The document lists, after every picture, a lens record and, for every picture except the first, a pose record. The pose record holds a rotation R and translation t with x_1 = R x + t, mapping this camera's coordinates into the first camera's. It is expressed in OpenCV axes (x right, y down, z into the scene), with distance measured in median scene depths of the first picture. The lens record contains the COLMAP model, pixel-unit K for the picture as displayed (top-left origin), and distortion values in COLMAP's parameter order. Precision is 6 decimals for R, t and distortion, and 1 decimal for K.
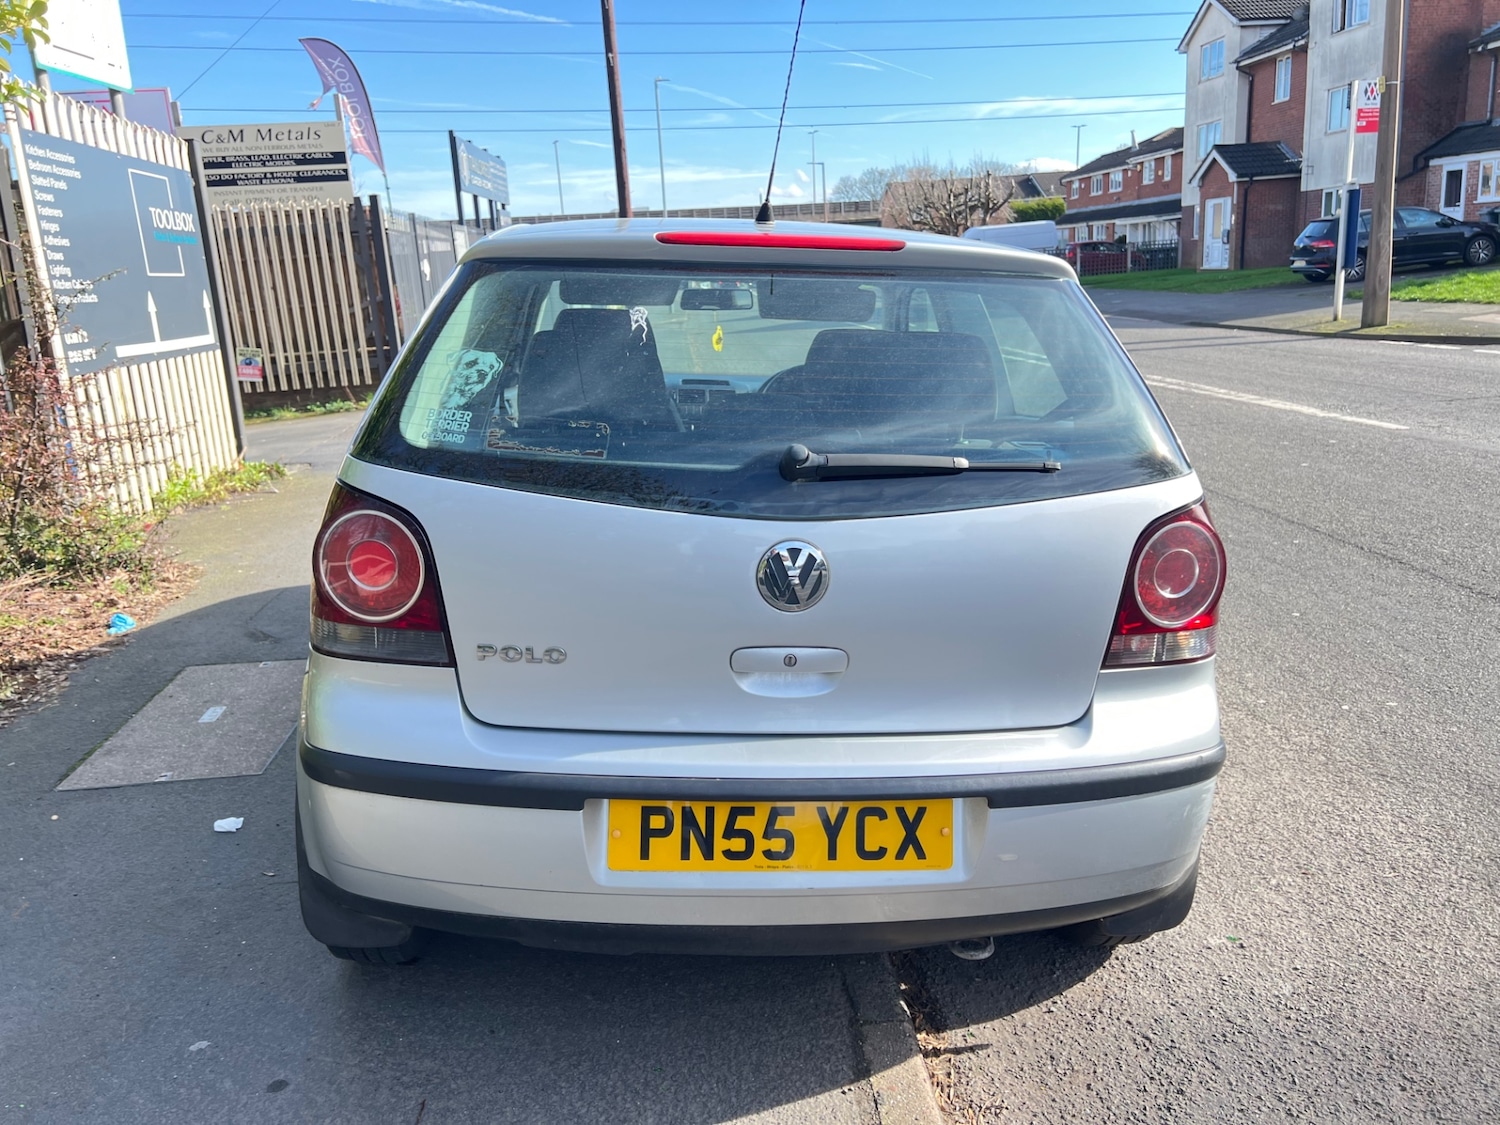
lens RADIAL K [[1116.0, 0, 746.9], [0, 1116.0, 561.9], [0, 0, 1]] dist [0.055727, -0.060408]
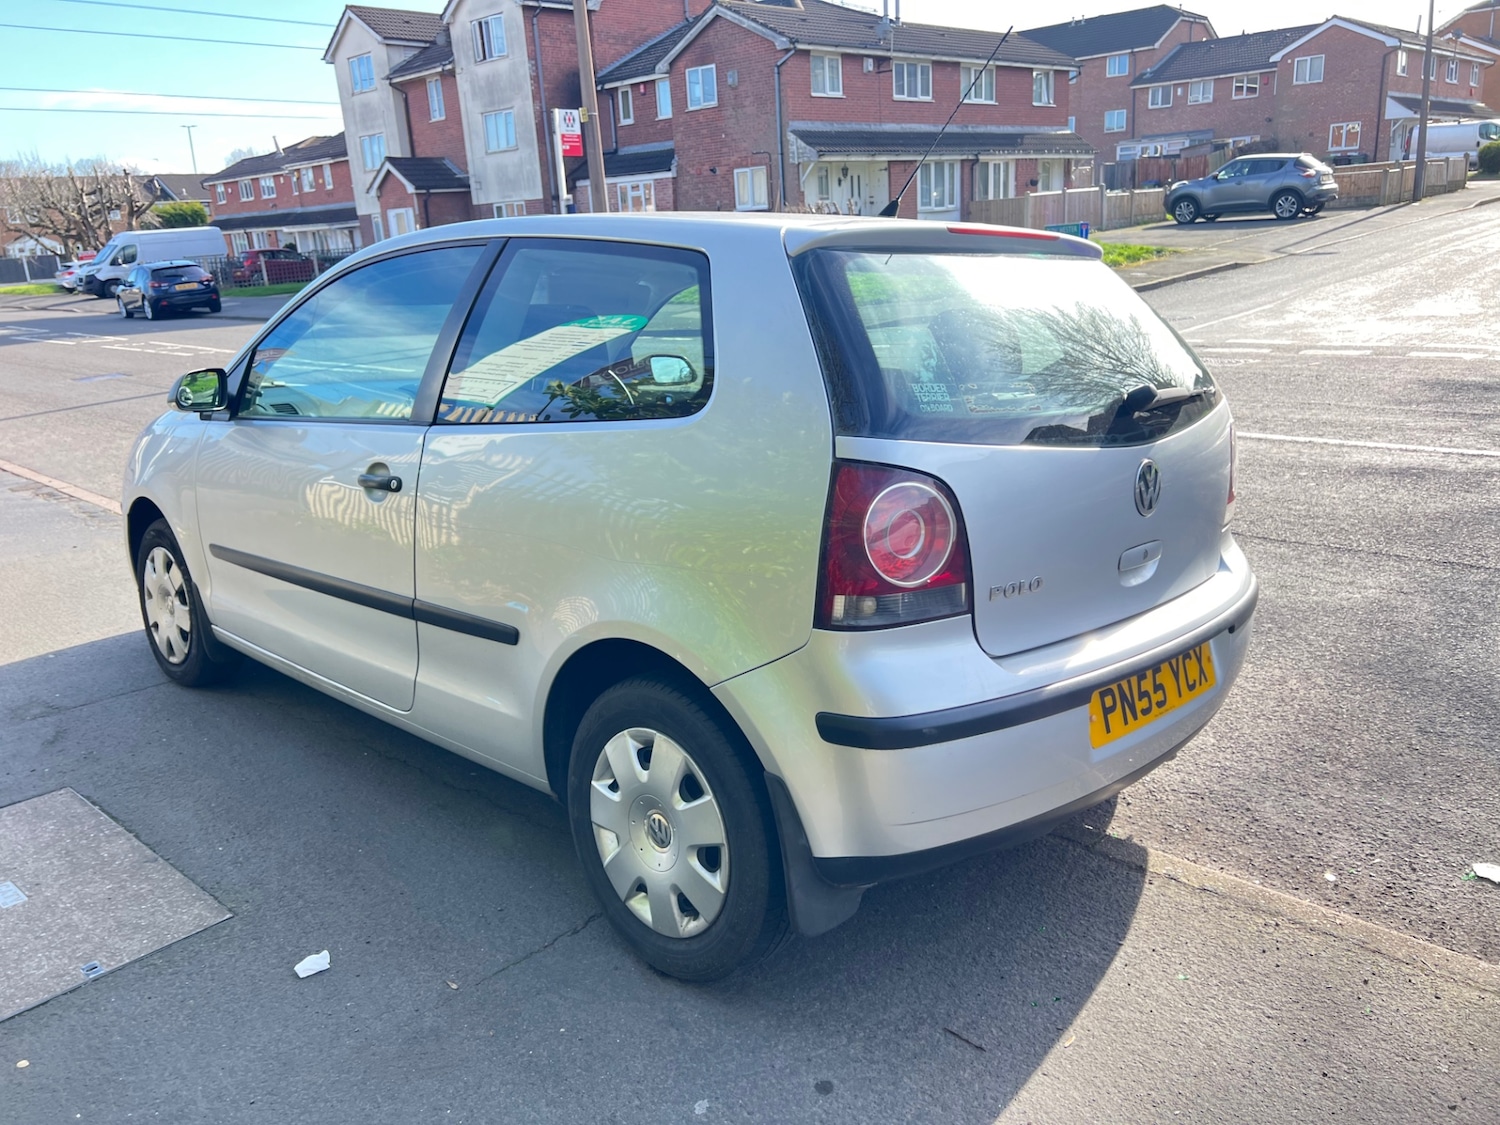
lens RADIAL K [[1120.2, 0, 746.8], [0, 1120.2, 559.4], [0, 0, 1]] dist [0.056784, -0.061491]
pose [[0.754767, -0.173567, 0.632615, -0.116140], [0.180142, 0.982128, 0.054535, -0.006220], [-0.630774, 0.072799, 0.772544, 0.028527]]
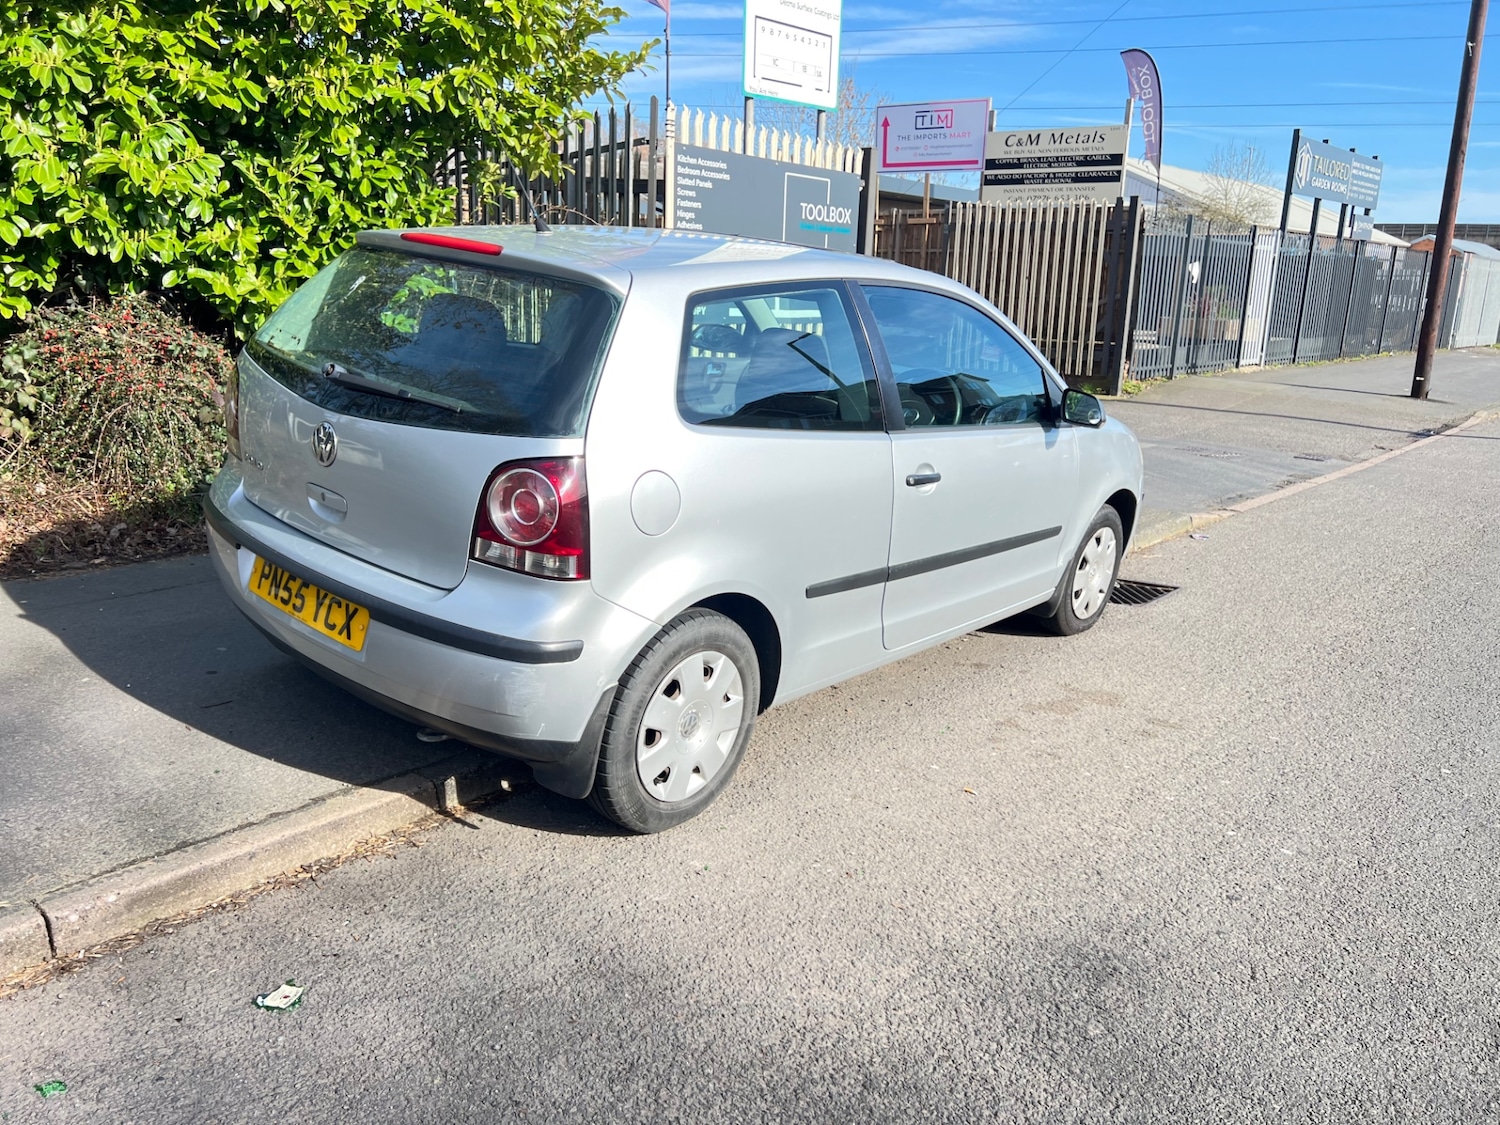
lens RADIAL K [[1120.2, 0, 746.8], [0, 1120.2, 559.4], [0, 0, 1]] dist [0.056784, -0.061491]
pose [[0.711937, 0.248552, -0.656785, 0.161976], [-0.247955, 0.964000, 0.096037, -0.013776], [0.657011, 0.094481, 0.747937, 0.018279]]
